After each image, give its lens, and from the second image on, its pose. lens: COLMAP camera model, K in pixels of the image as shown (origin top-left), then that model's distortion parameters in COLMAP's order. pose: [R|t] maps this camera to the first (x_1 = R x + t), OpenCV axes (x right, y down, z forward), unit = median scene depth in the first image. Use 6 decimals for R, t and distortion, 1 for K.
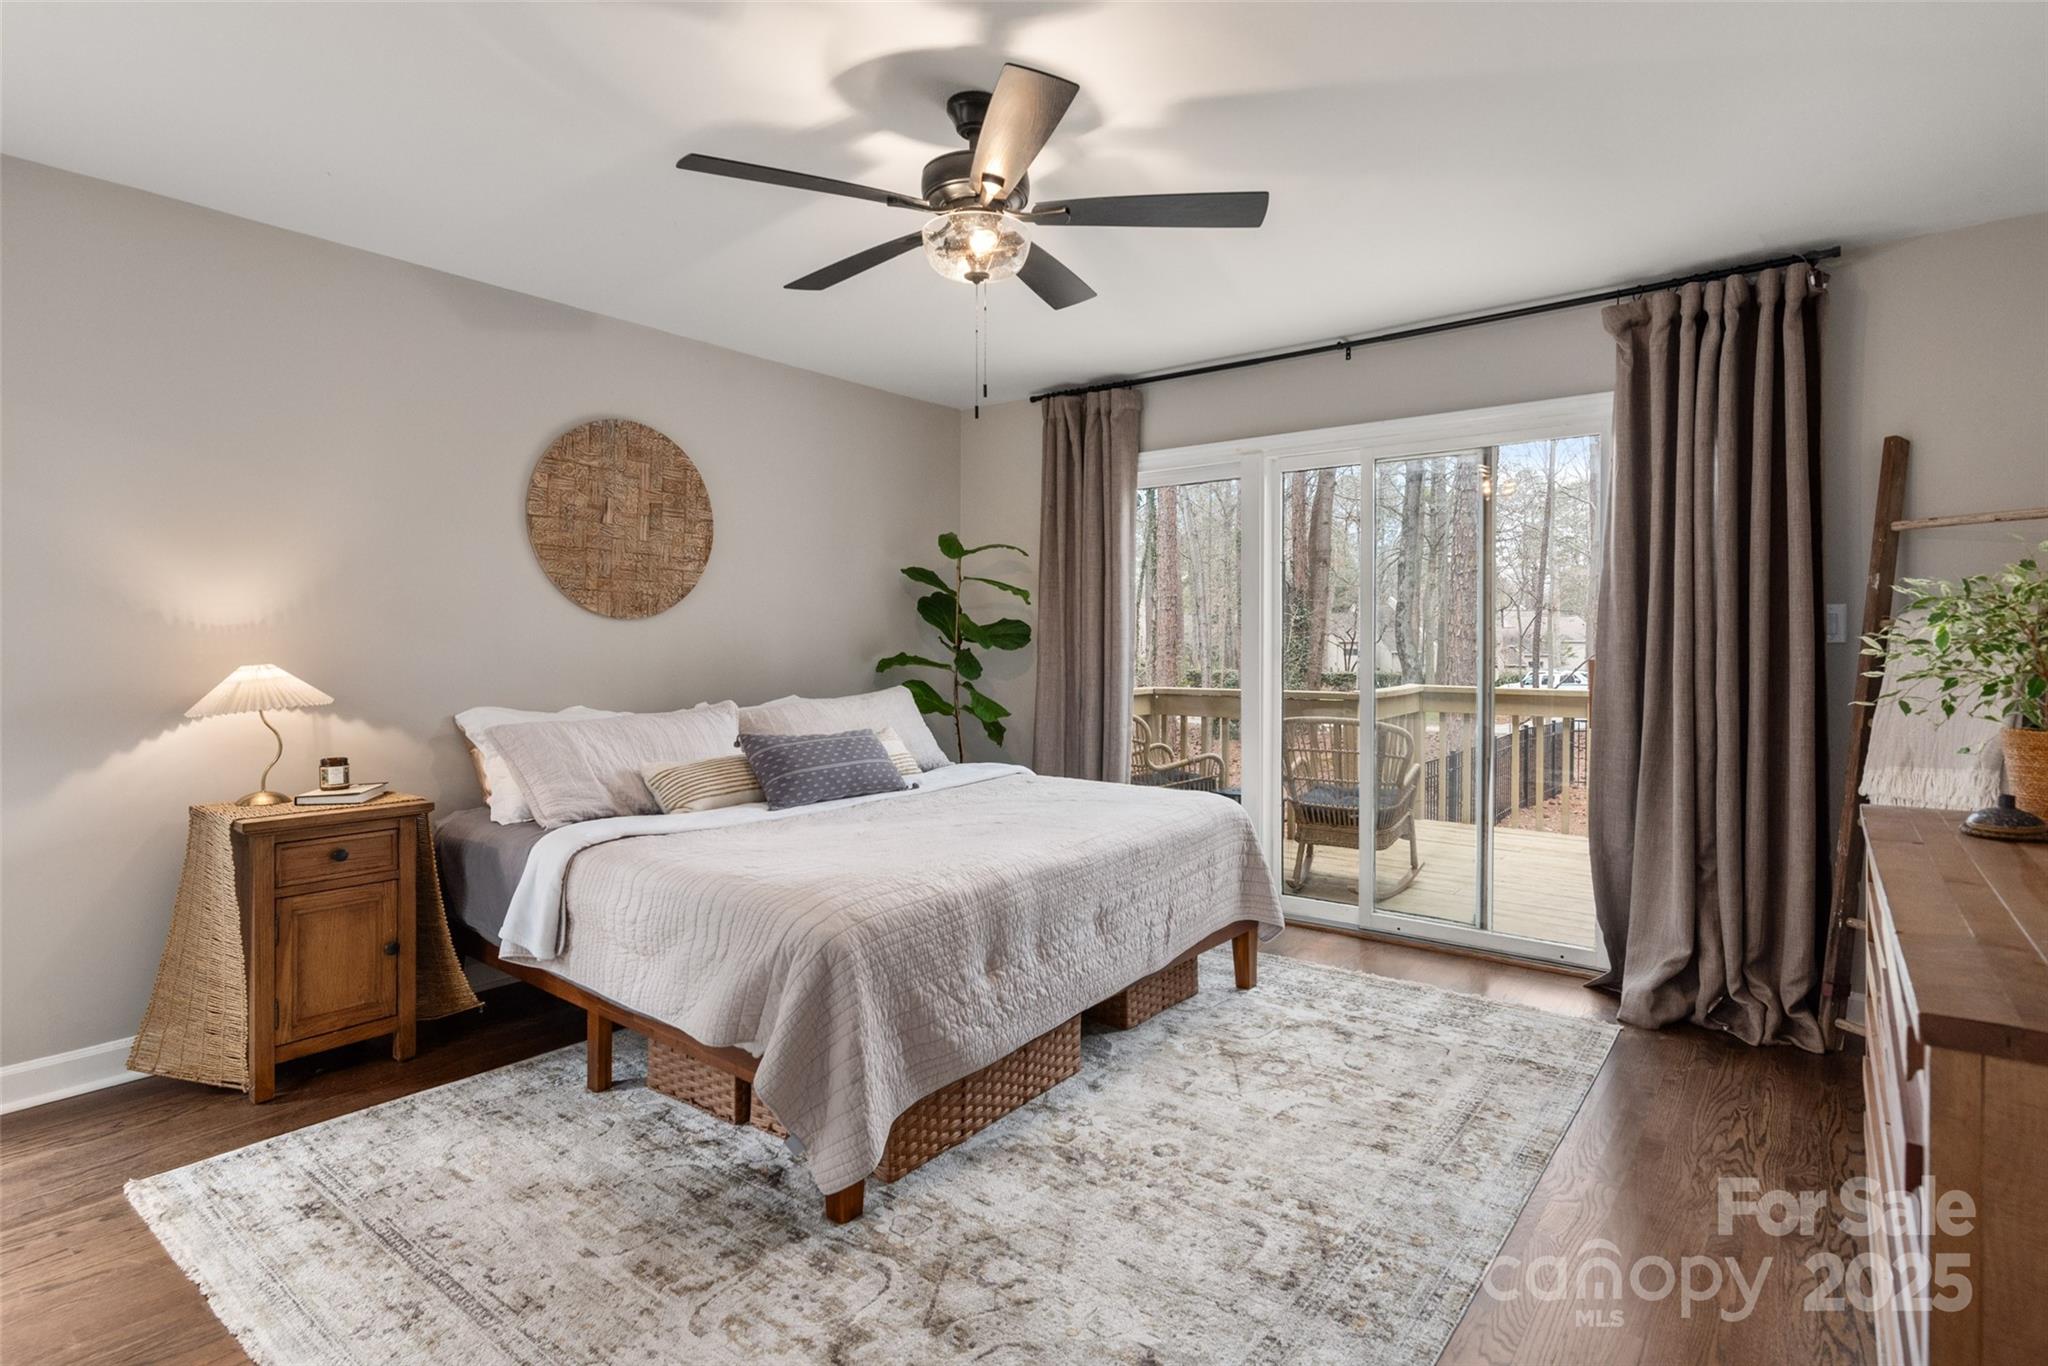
lens RADIAL K [[1029.6, 0, 1014.1], [0, 1029.6, 667.3], [0, 0, 1]] dist [0.001204, -0.000014]
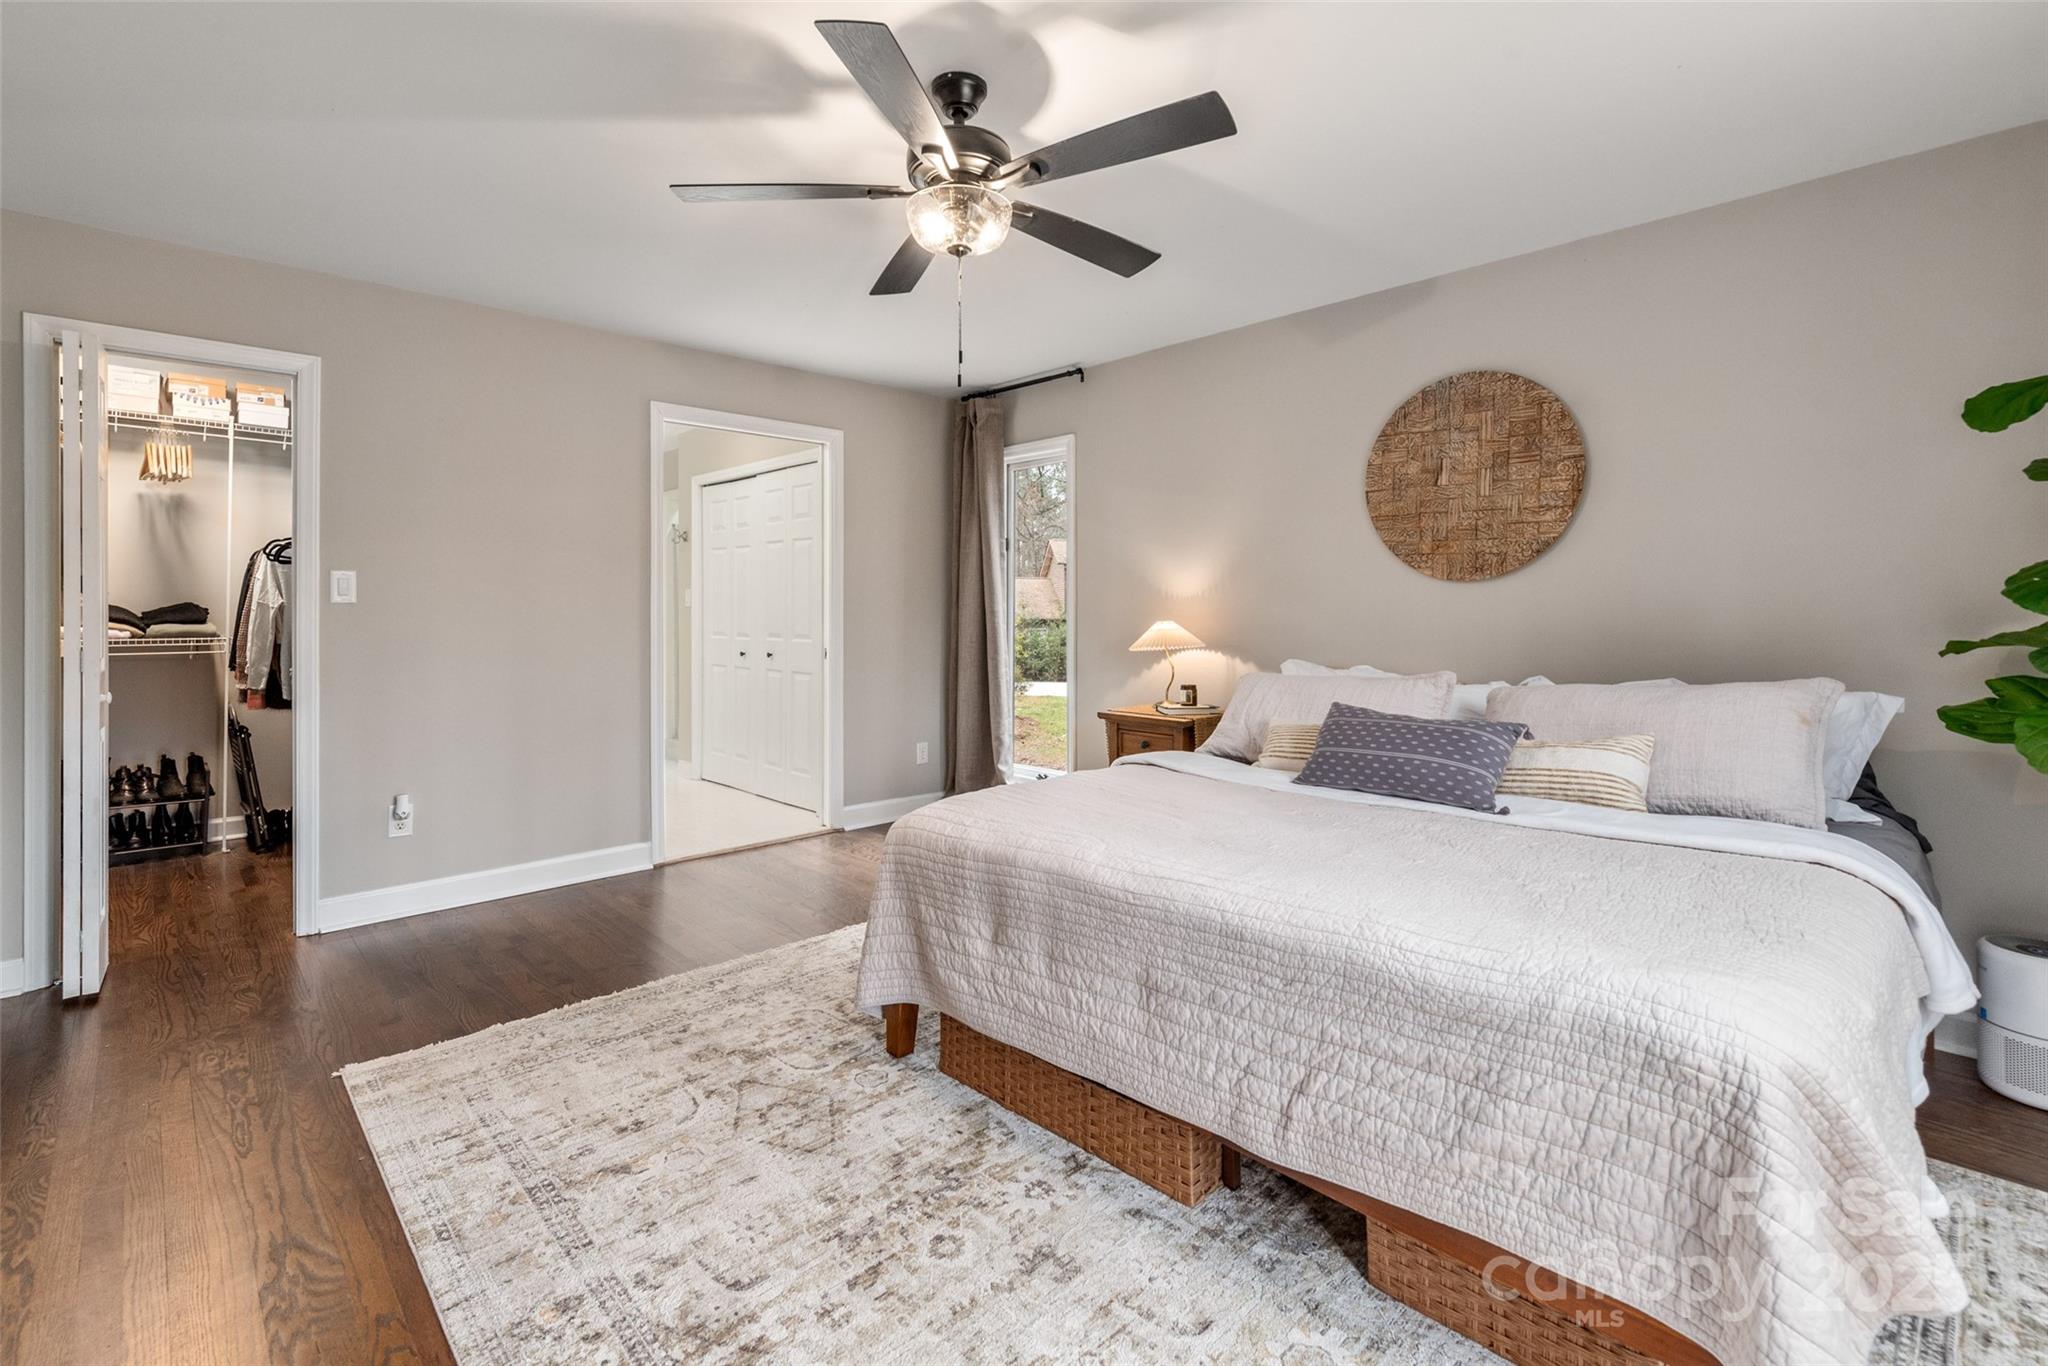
lens RADIAL K [[905.1, 0, 1027.9], [0, 905.1, 633.6], [0, 0, 1]] dist [0.000193, 0.000517]
pose [[-0.126577, 0.022275, -0.991707, 0.709496], [-0.023555, 0.999398, 0.025454, -0.014800], [0.991677, 0.026582, -0.125976, 0.992984]]
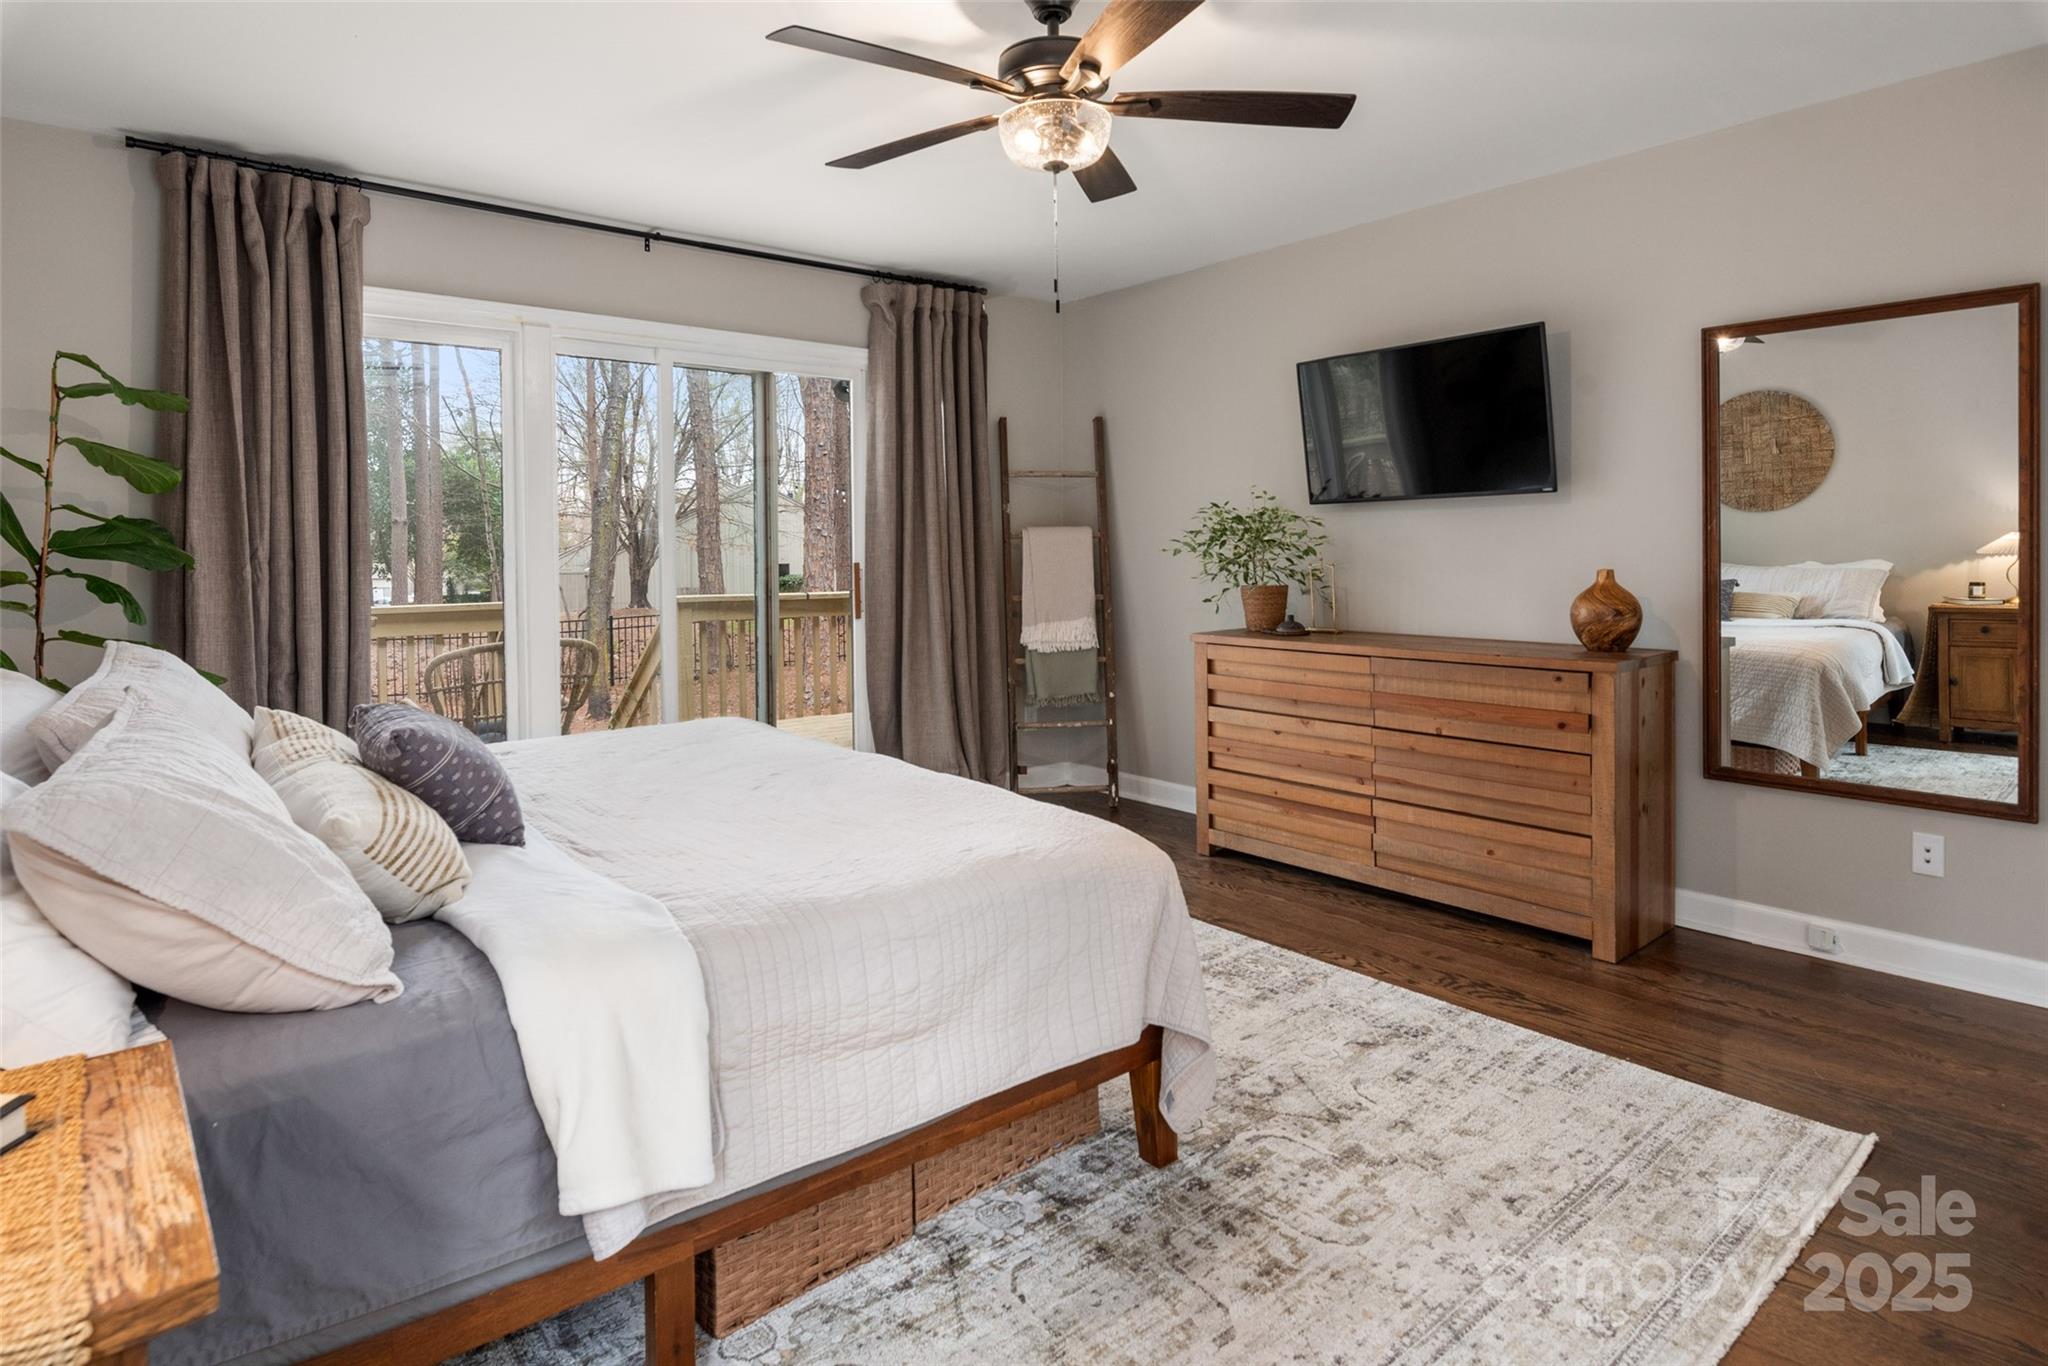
lens RADIAL K [[1110.7, 0, 1017.4], [0, 1110.7, 571.7], [0, 0, 1]] dist [-0.002038, -0.000004]
pose [[0.205915, -0.022282, 0.978316, -0.897130], [0.036969, 0.999204, 0.014977, -0.013166], [-0.977871, 0.033084, 0.206575, 0.695183]]
